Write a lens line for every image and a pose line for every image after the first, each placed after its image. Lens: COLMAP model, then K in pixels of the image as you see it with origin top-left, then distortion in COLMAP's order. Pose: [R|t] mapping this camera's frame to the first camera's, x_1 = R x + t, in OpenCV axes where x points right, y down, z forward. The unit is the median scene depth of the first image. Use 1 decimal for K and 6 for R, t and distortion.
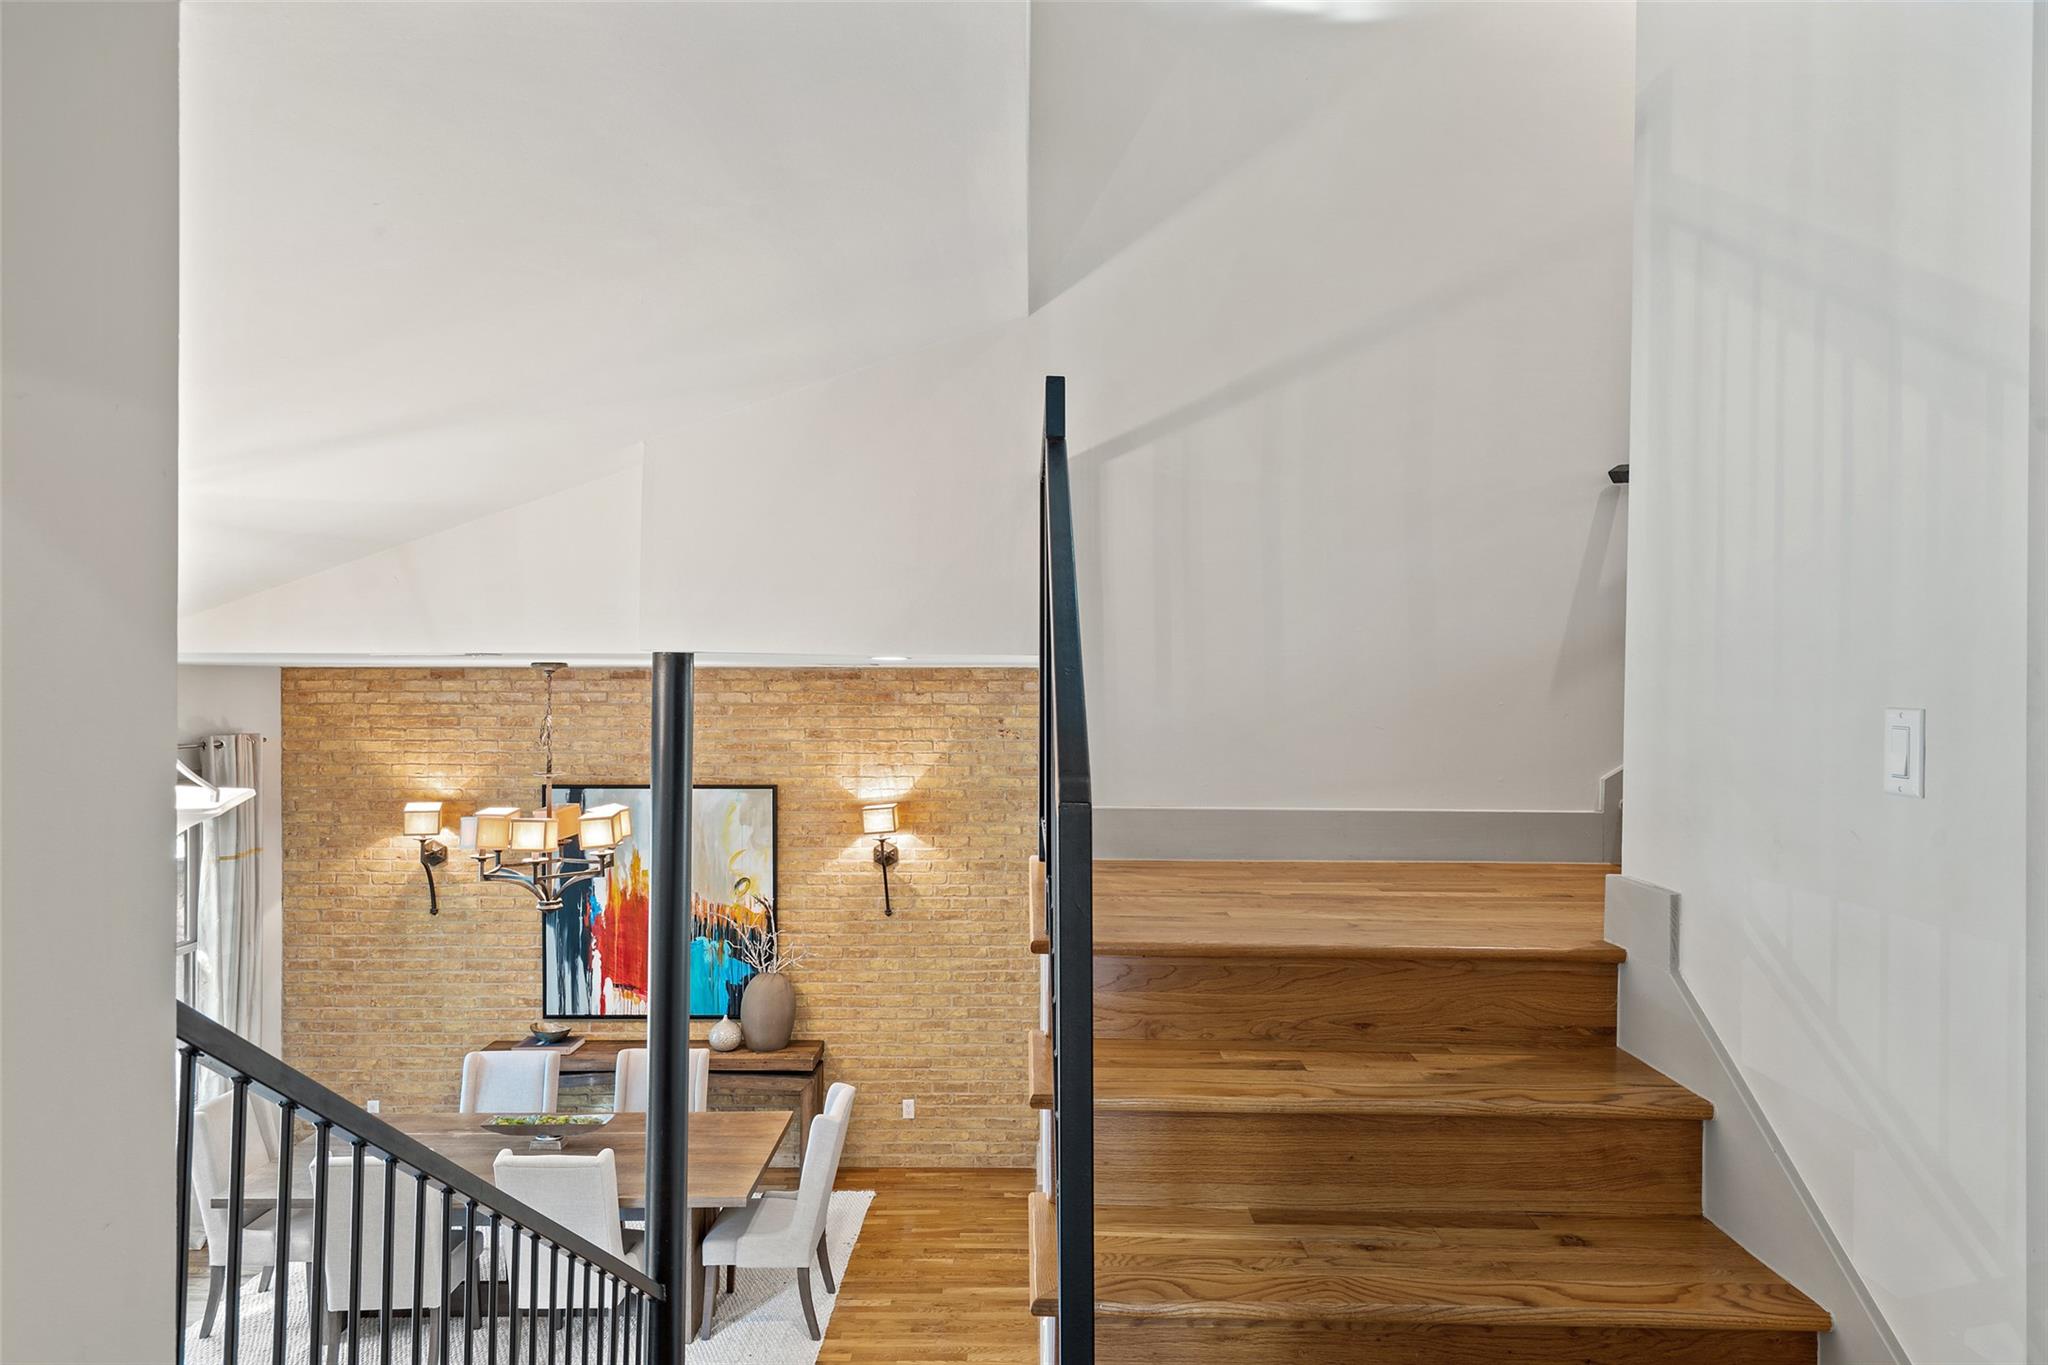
lens RADIAL K [[1228.5, 0, 1024.0], [0, 1228.5, 682.5], [0, 0, 1]] dist [0.006387, -0.000476]
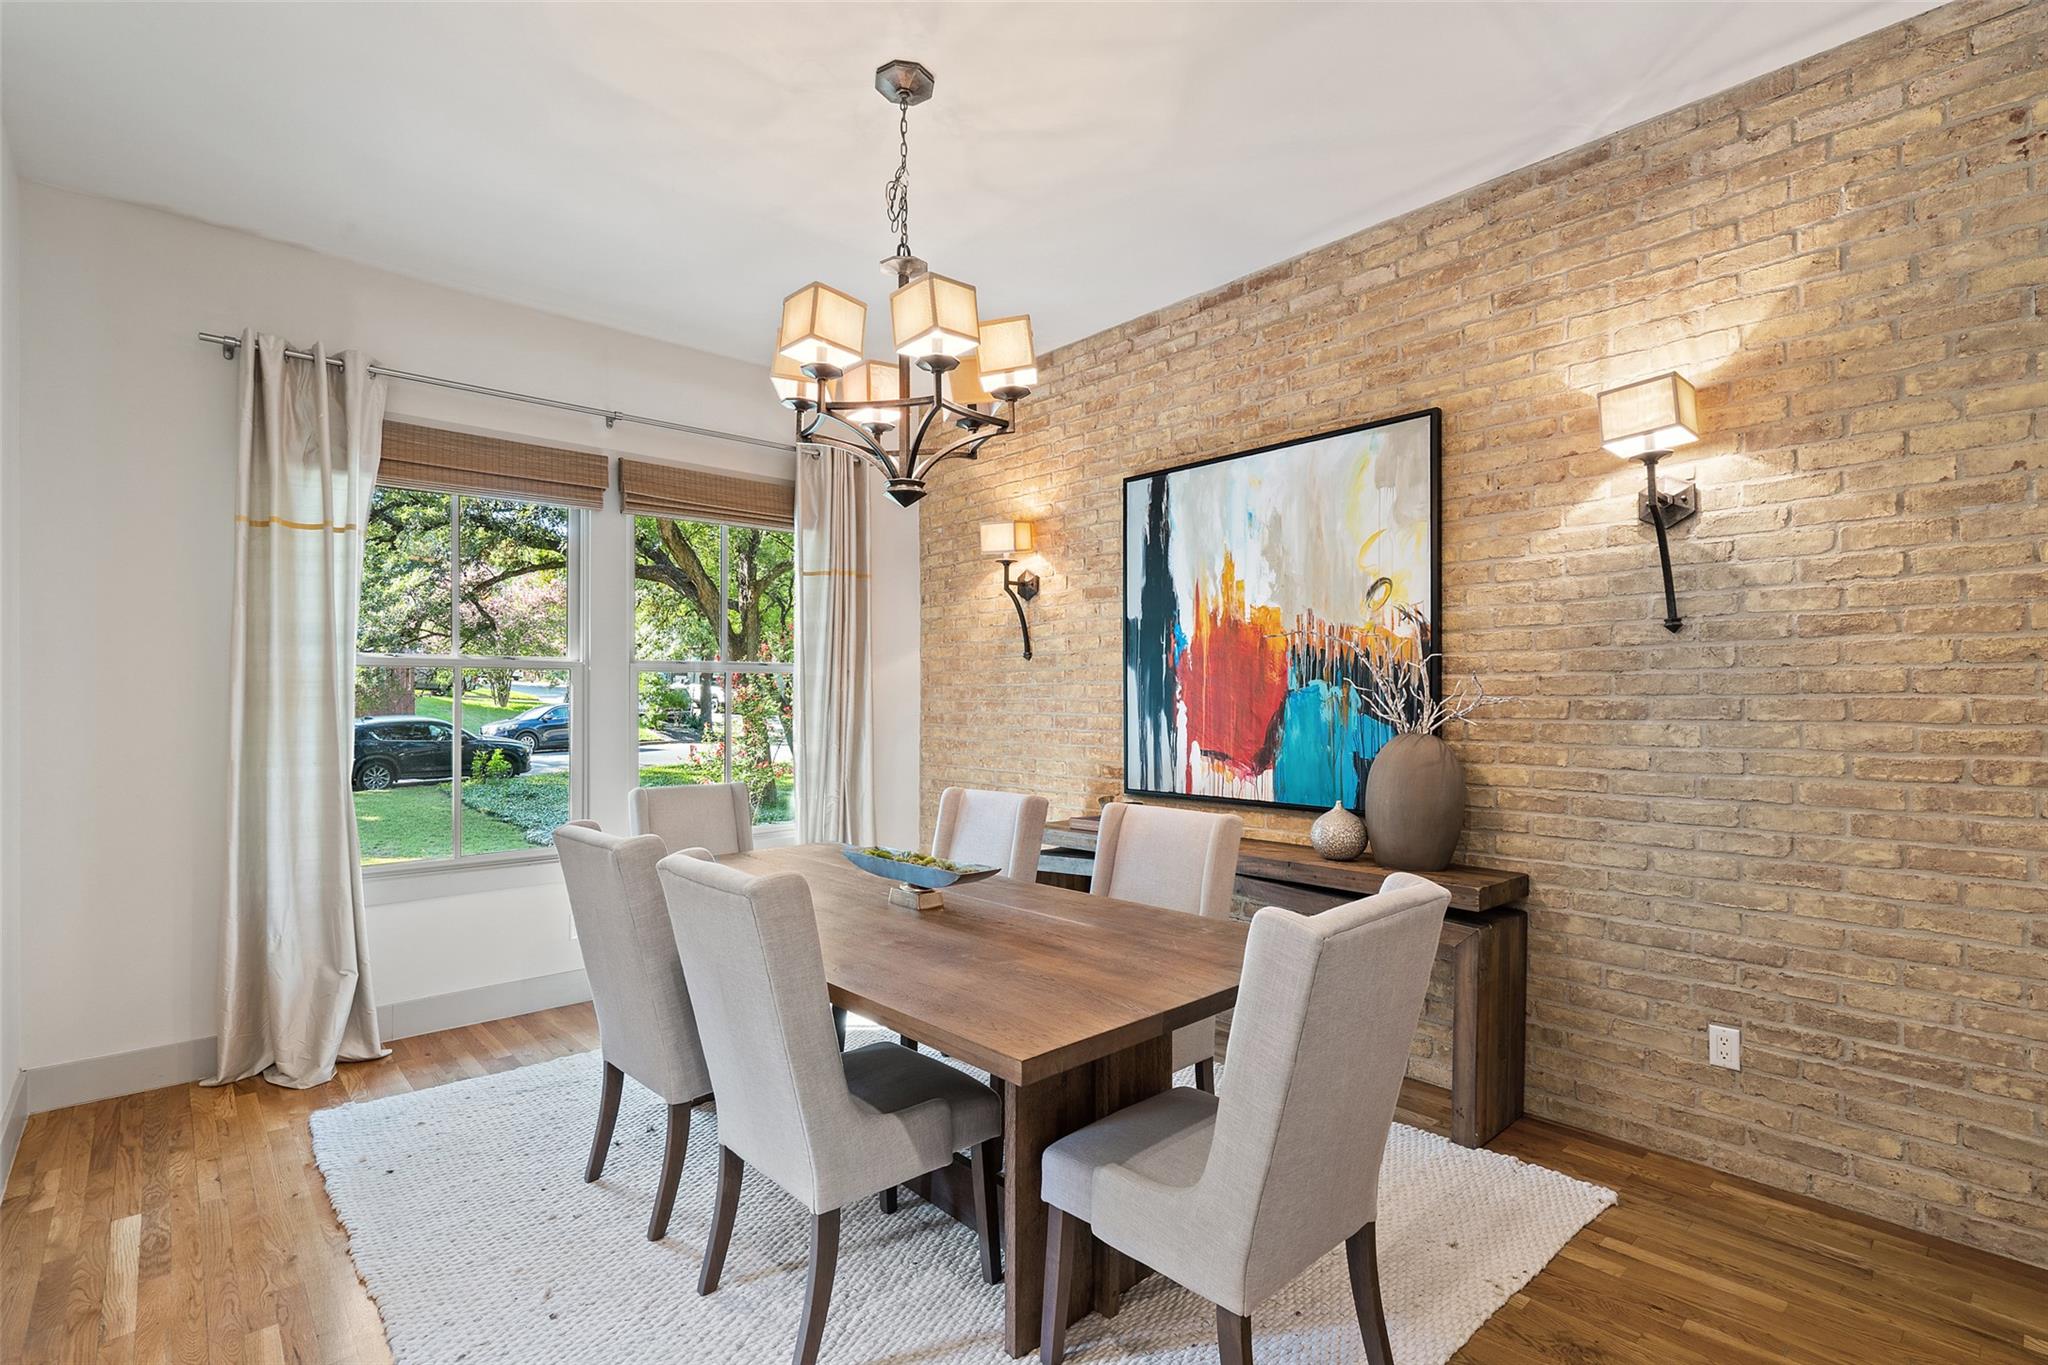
lens RADIAL K [[952.4, 0, 1019.5], [0, 952.4, 707.0], [0, 0, 1]] dist [-0.001613, 0.002098]
pose [[0.672858, 0.004060, -0.739761, -0.007615], [0.001933, 0.999972, 0.007245, 0.215716], [0.739769, -0.006305, 0.672831, 0.562696]]
